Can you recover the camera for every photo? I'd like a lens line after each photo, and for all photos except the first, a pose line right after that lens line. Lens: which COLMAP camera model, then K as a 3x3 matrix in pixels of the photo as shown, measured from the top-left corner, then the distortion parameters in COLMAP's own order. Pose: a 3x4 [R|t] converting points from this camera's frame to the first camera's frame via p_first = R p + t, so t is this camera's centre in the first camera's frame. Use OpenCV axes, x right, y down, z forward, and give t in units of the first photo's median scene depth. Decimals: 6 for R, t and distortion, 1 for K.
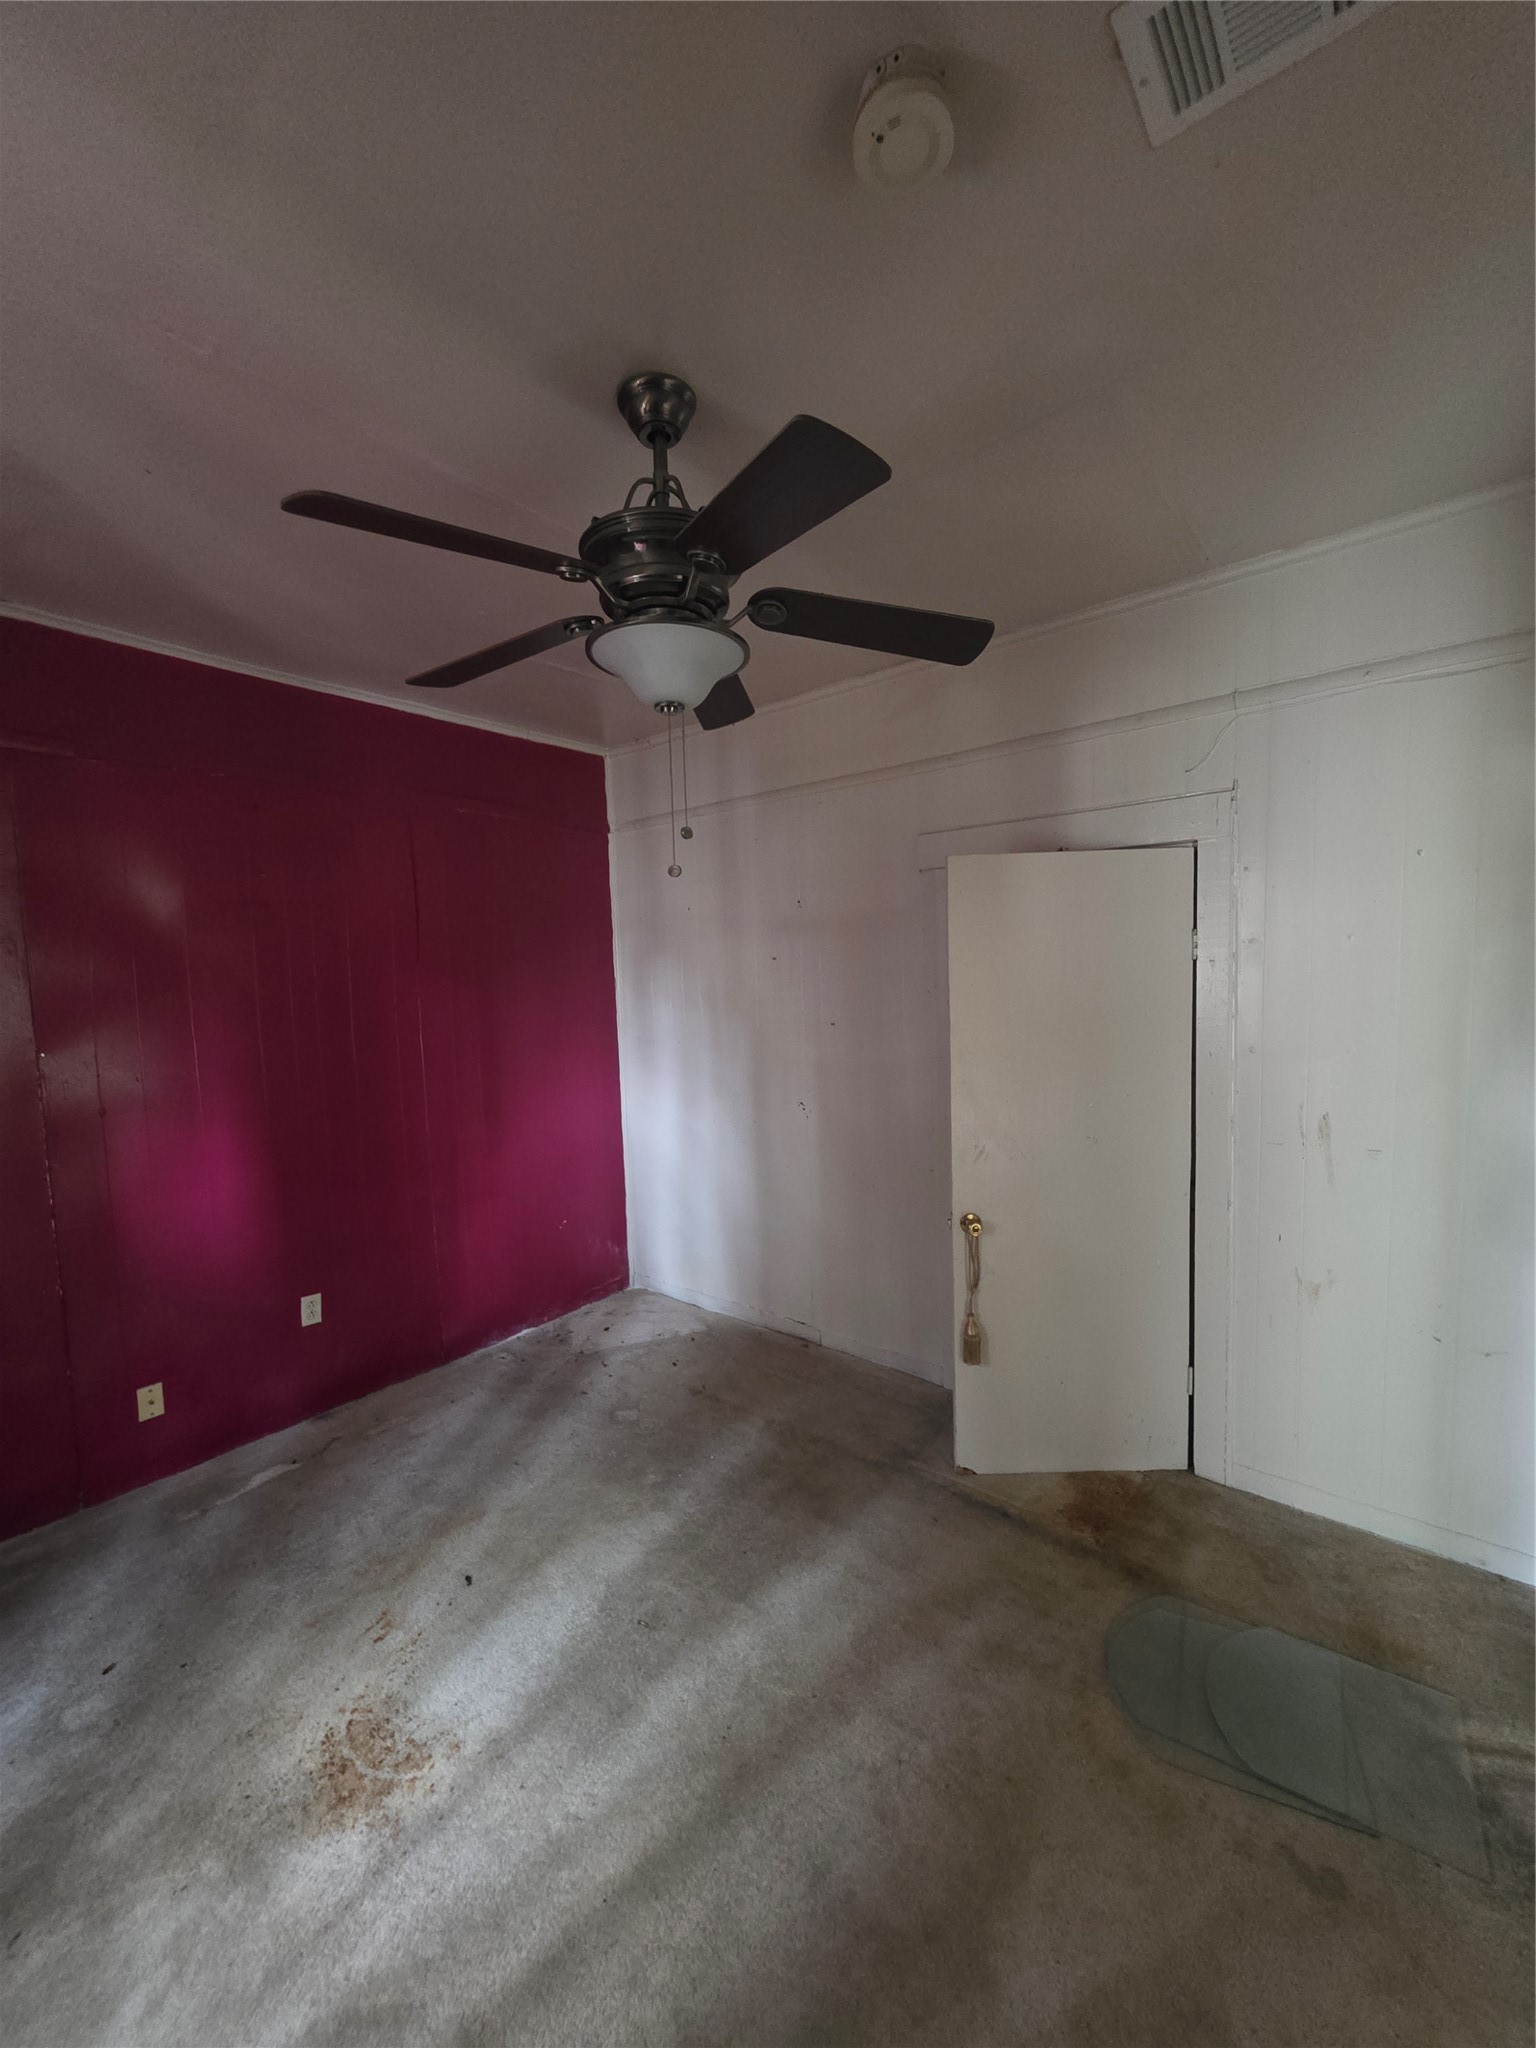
lens RADIAL K [[820.6, 0, 770.6], [0, 820.6, 1028.0], [0, 0, 1]] dist [0.000931, 0.000013]
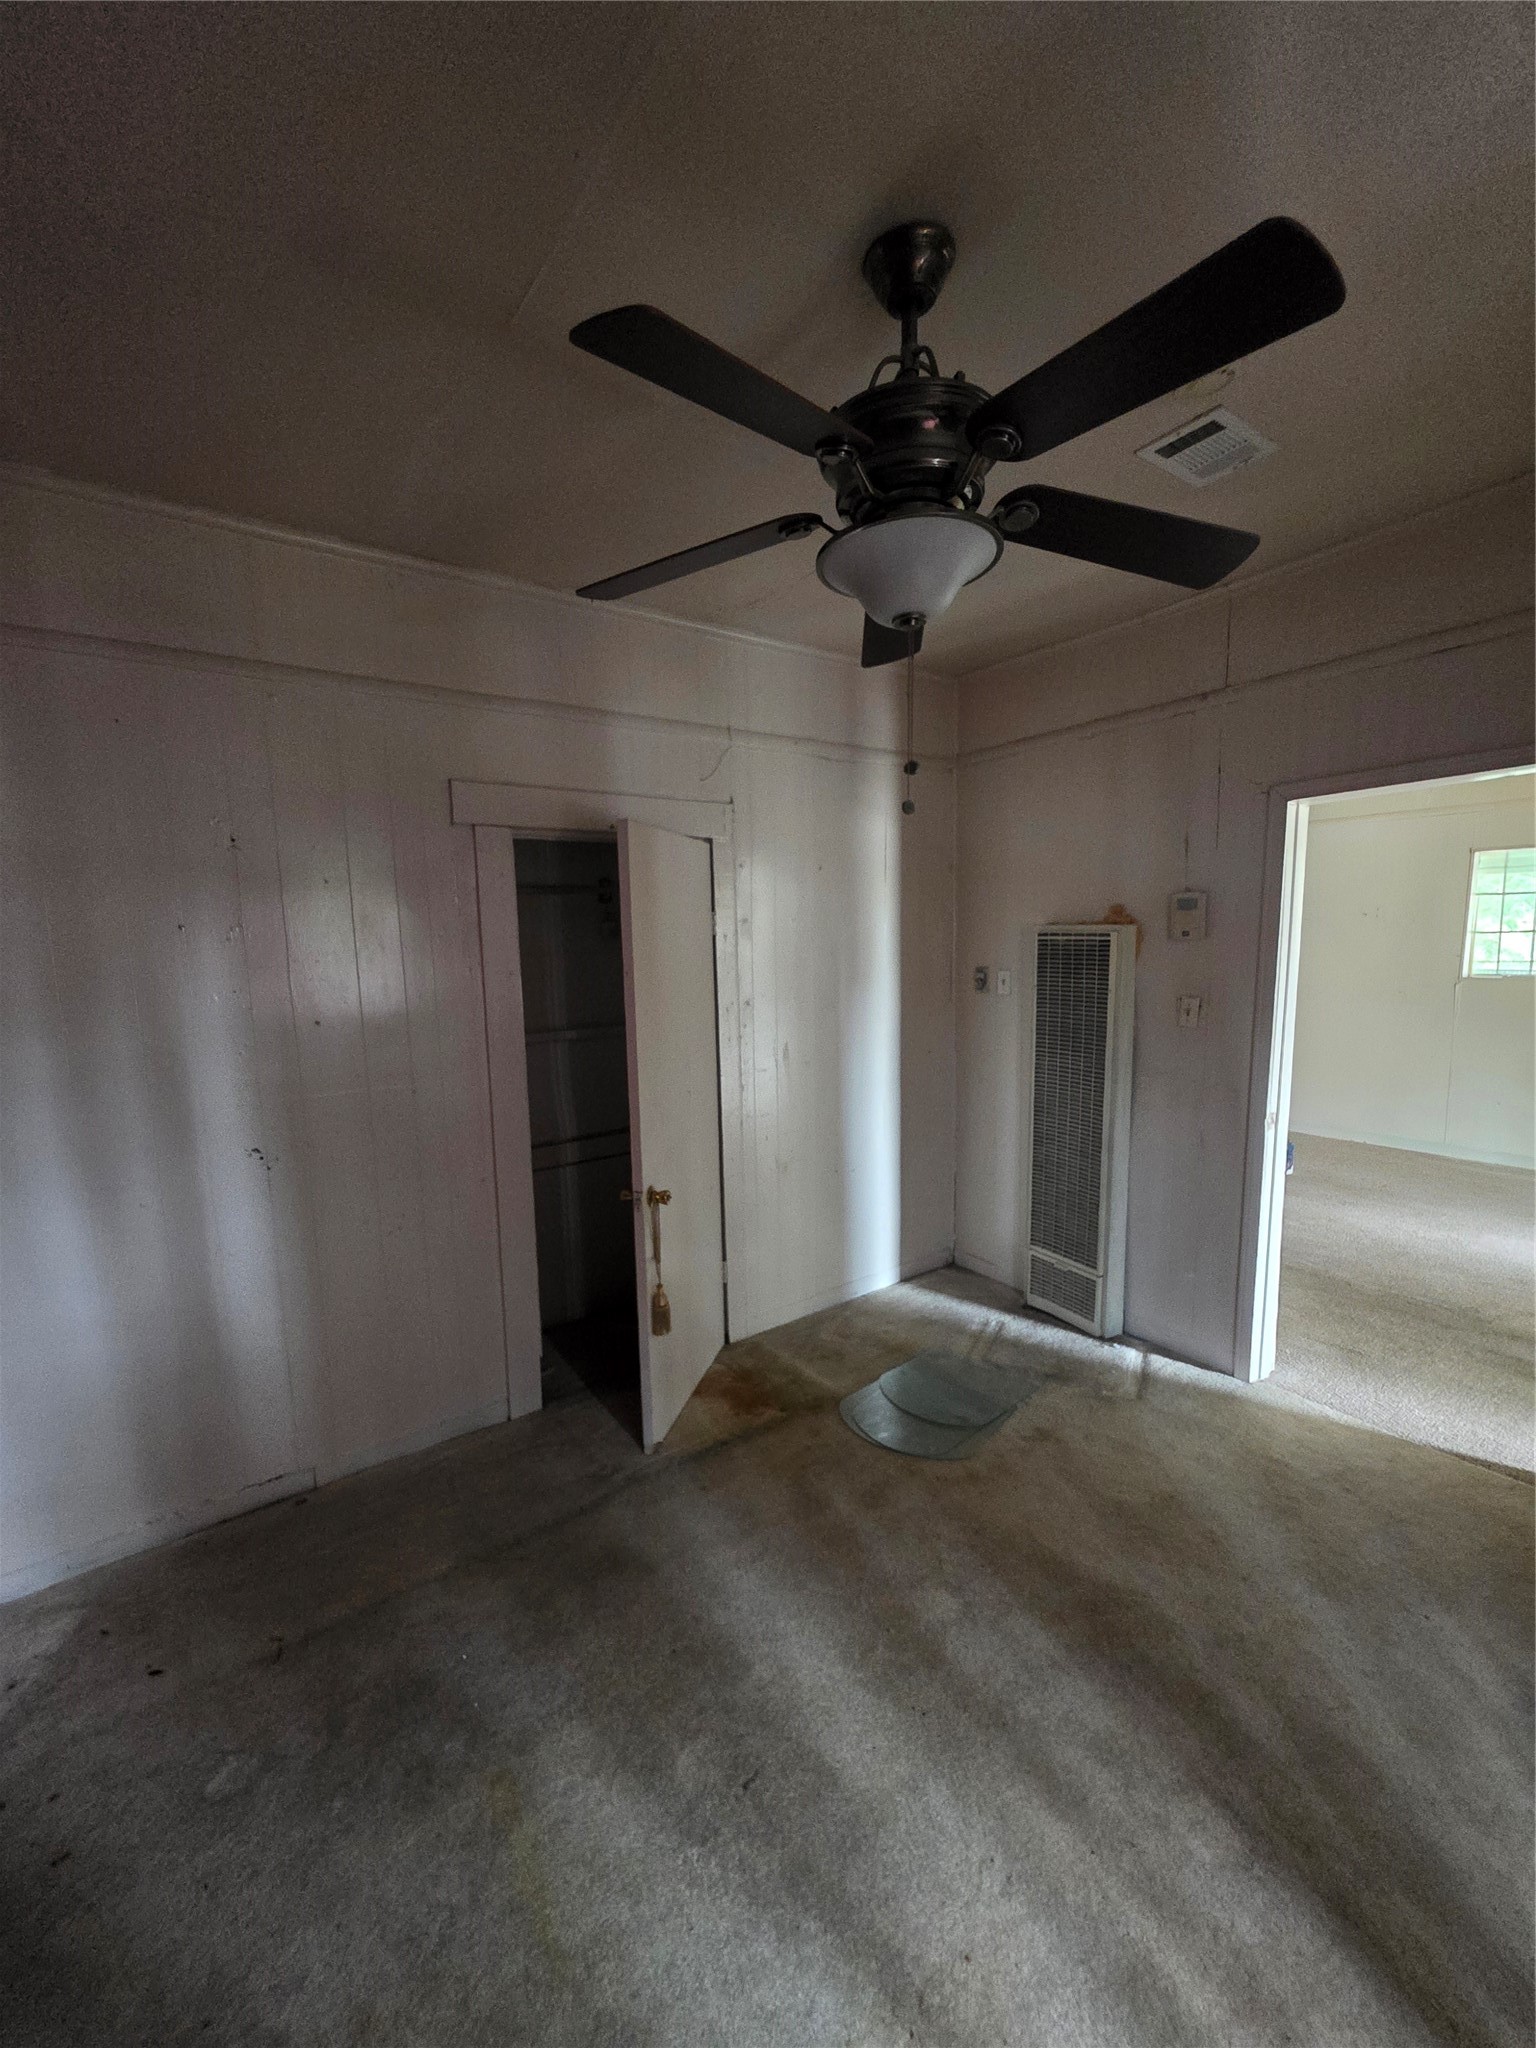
lens RADIAL K [[820.6, 0, 771.8], [0, 820.6, 1029.1], [0, 0, 1]] dist [0.000931, 0.000013]
pose [[0.266965, -0.089673, 0.959525, -0.681166], [0.088491, 0.993736, 0.068250, -0.018857], [-0.959635, 0.066689, 0.273228, 0.601050]]
